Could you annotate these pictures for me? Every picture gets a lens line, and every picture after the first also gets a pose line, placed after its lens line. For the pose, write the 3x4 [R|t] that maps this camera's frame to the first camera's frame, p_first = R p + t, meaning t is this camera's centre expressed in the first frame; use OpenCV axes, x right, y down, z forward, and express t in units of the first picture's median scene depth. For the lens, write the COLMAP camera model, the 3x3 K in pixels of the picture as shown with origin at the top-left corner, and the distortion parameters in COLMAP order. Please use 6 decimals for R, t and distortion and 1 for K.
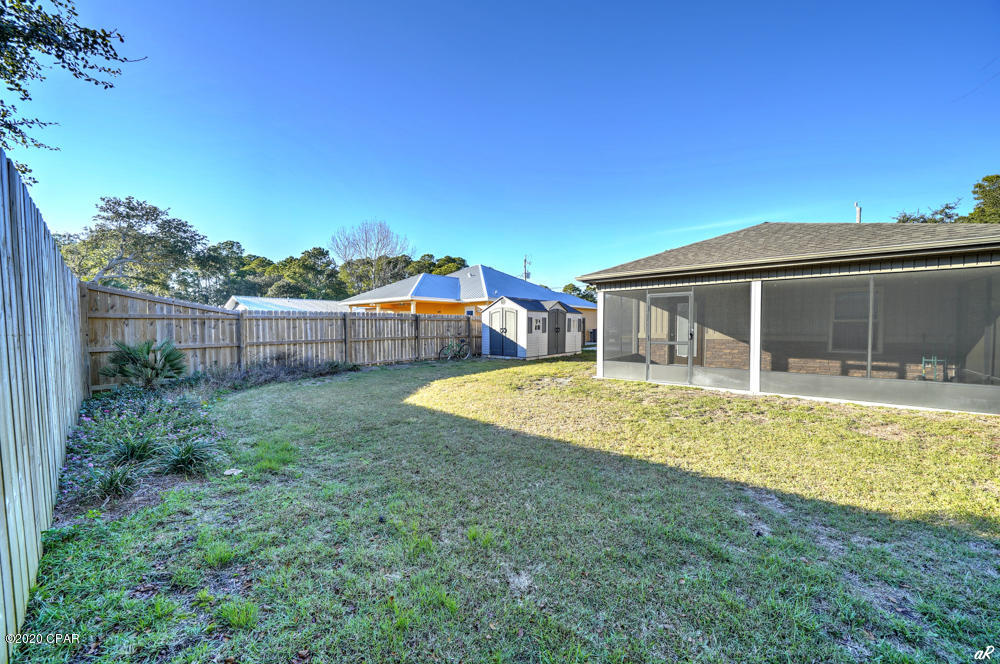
lens RADIAL K [[348.7, 0, 500.0], [0, 348.7, 332.0], [0, 0, 1]] dist [-0.020692, 0.000018]
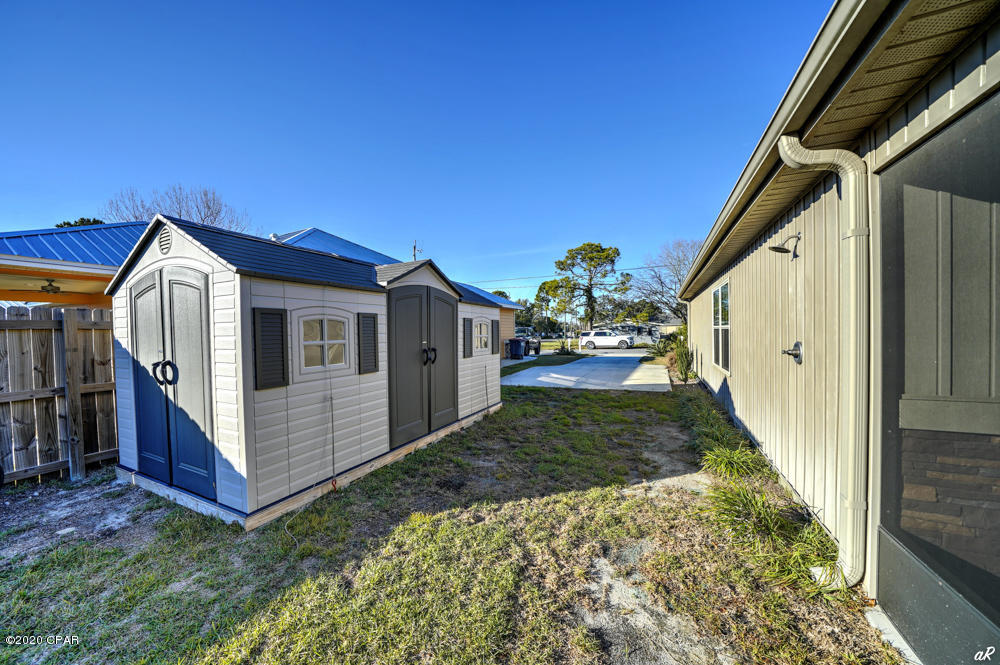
lens RADIAL K [[349.3, 0, 493.9], [0, 349.3, 336.4], [0, 0, 1]] dist [-0.011120, 0.000216]
pose [[0.969390, -0.019211, 0.244775, 0.150225], [0.021392, 0.999752, -0.006255, -0.020610], [-0.244594, 0.011300, 0.969560, 0.712220]]
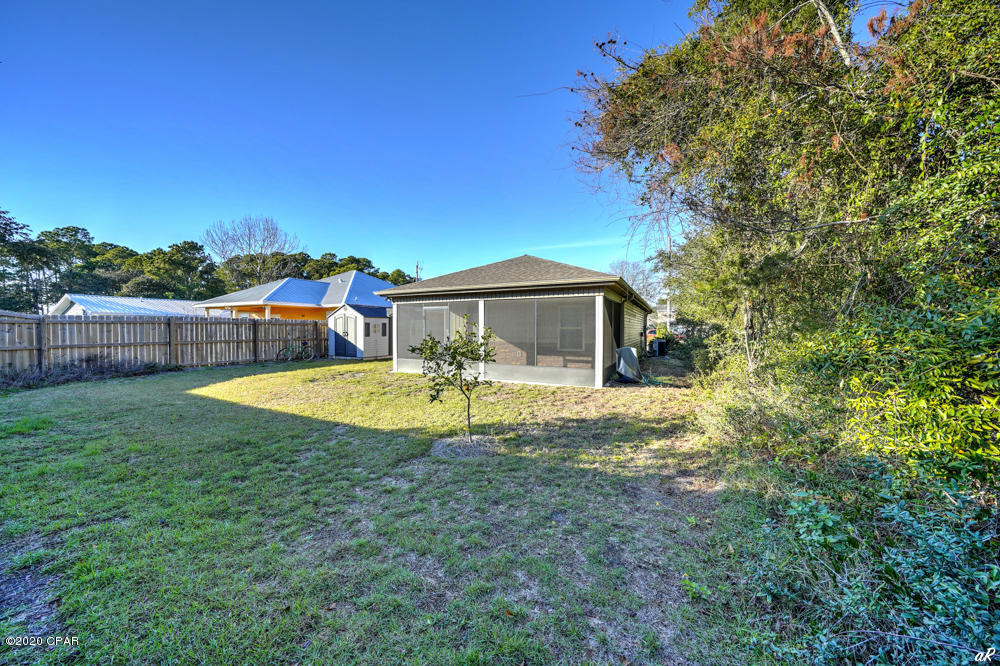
lens RADIAL K [[349.3, 0, 493.9], [0, 349.3, 336.9], [0, 0, 1]] dist [-0.011120, 0.000216]
pose [[0.977959, 0.000410, 0.208799, 0.234380], [-0.001689, 0.999981, 0.005947, -0.002709], [-0.208792, -0.006168, 0.977941, -0.194182]]
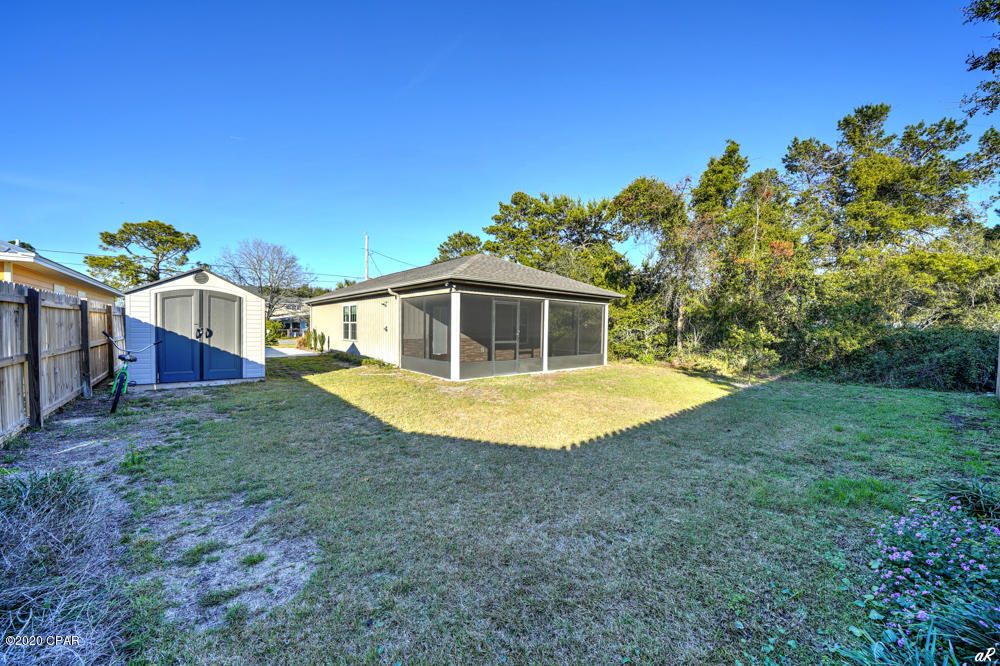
lens RADIAL K [[362.9, 0, 494.7], [0, 362.9, 336.3], [0, 0, 1]] dist [-0.012060, 0.000041]
pose [[0.182803, -0.022378, 0.982895, -0.426206], [0.004701, 0.999749, 0.021888, -0.010117], [-0.983138, 0.000619, 0.182862, 0.453392]]
